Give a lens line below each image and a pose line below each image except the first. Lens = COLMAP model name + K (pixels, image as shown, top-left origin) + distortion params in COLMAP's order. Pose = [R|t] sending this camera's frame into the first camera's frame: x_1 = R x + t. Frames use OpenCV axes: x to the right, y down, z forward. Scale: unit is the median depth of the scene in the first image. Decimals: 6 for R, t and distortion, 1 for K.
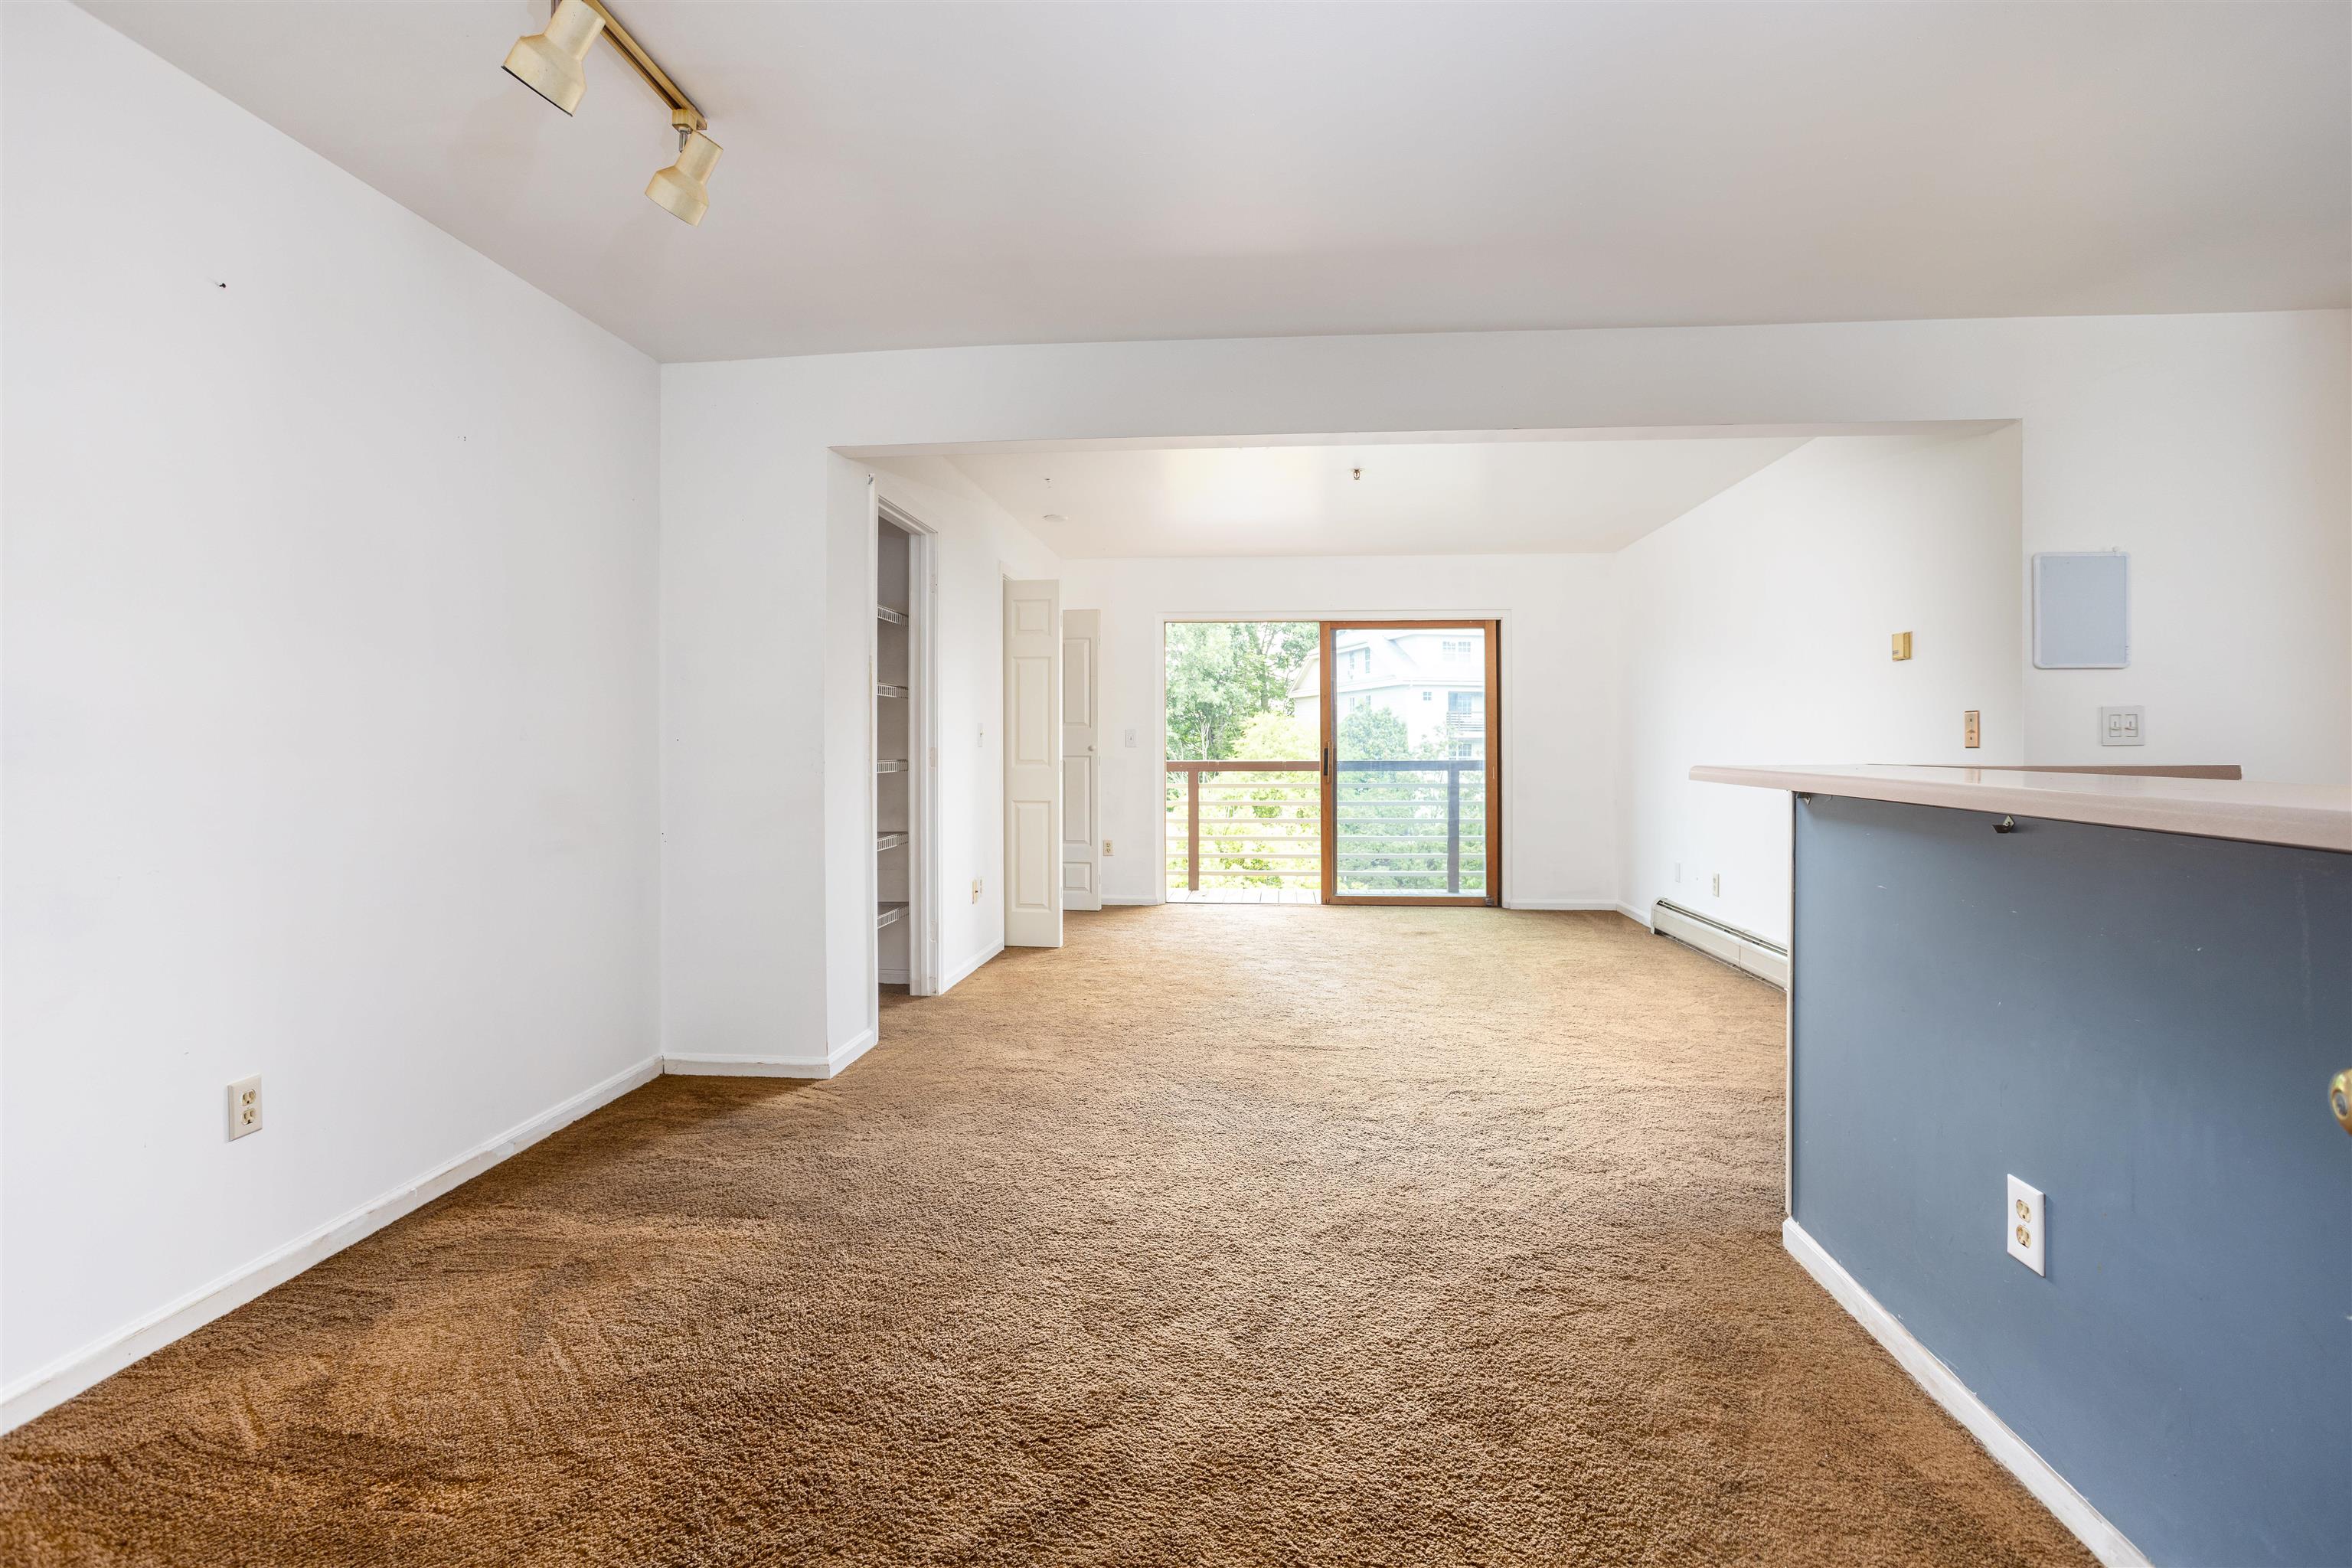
lens RADIAL K [[1135.4, 0, 1169.8], [0, 1135.4, 742.6], [0, 0, 1]] dist [-0.058199, 0.035245]
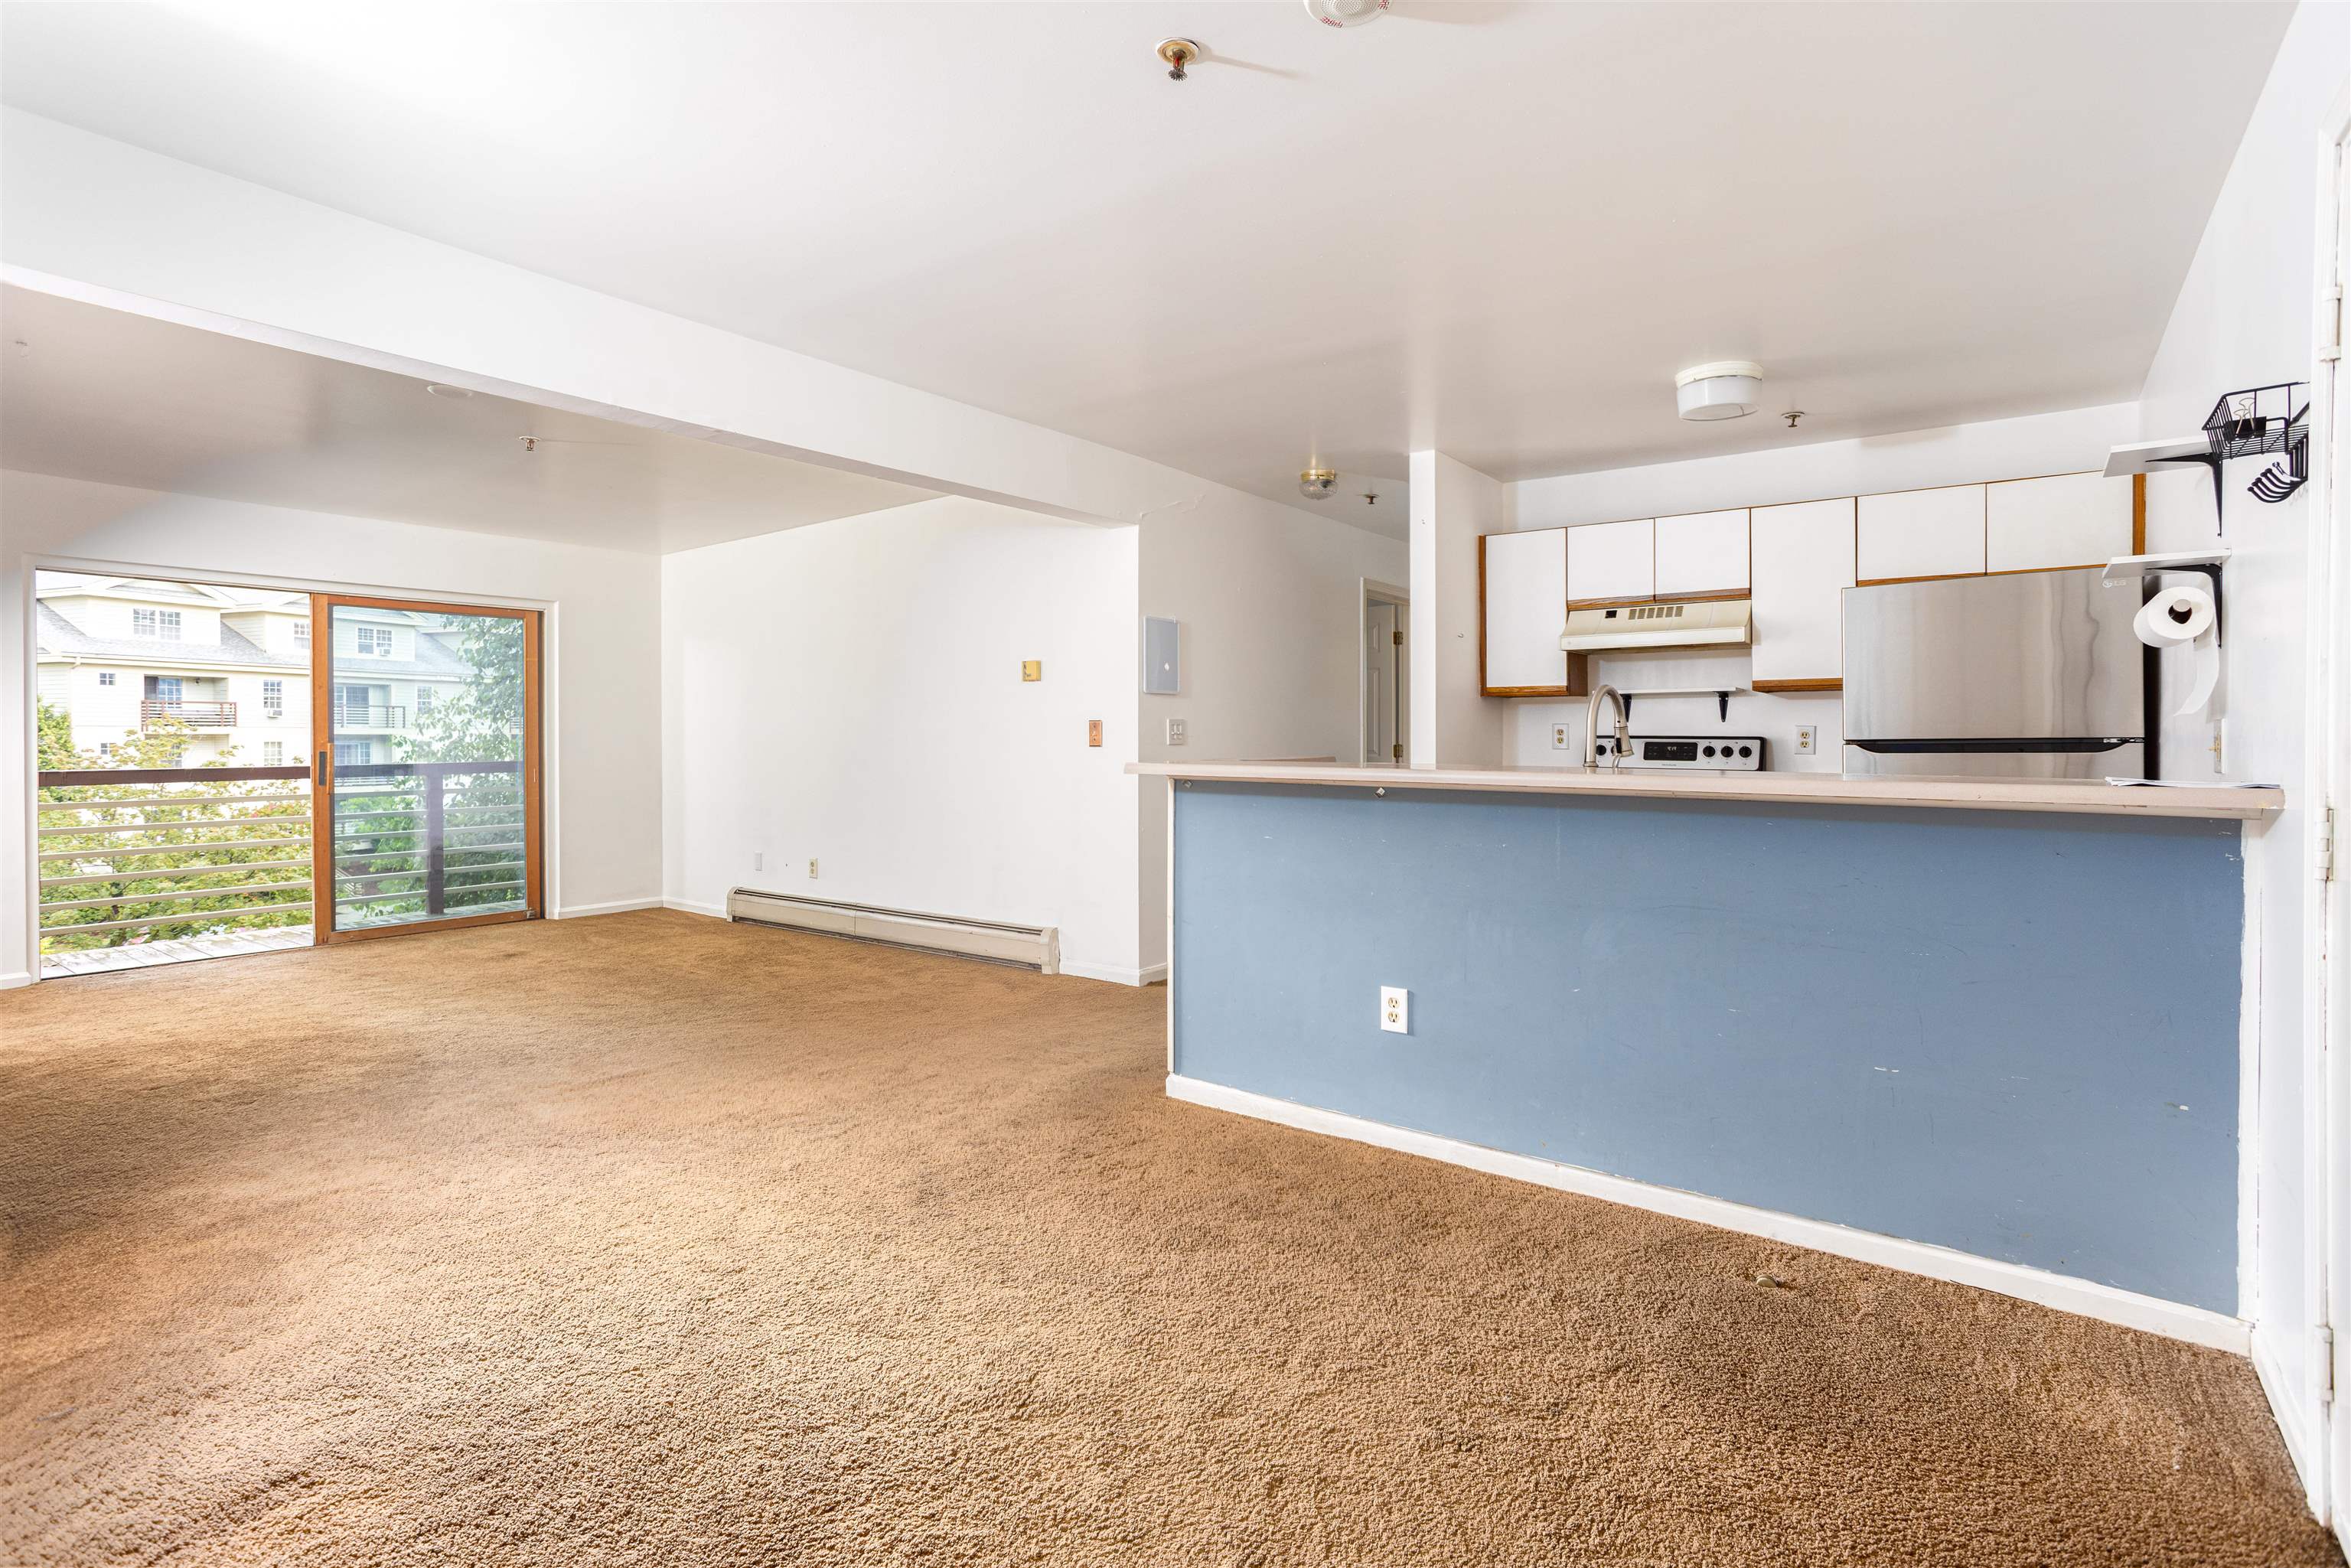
lens RADIAL K [[1134.9, 0, 1169.3], [0, 1134.9, 742.6], [0, 0, 1]] dist [-0.058199, 0.035245]
pose [[0.526619, -0.006154, 0.850079, -0.651959], [0.002573, 0.999981, 0.005645, -0.012449], [-0.850098, -0.000786, 0.526624, 0.216958]]
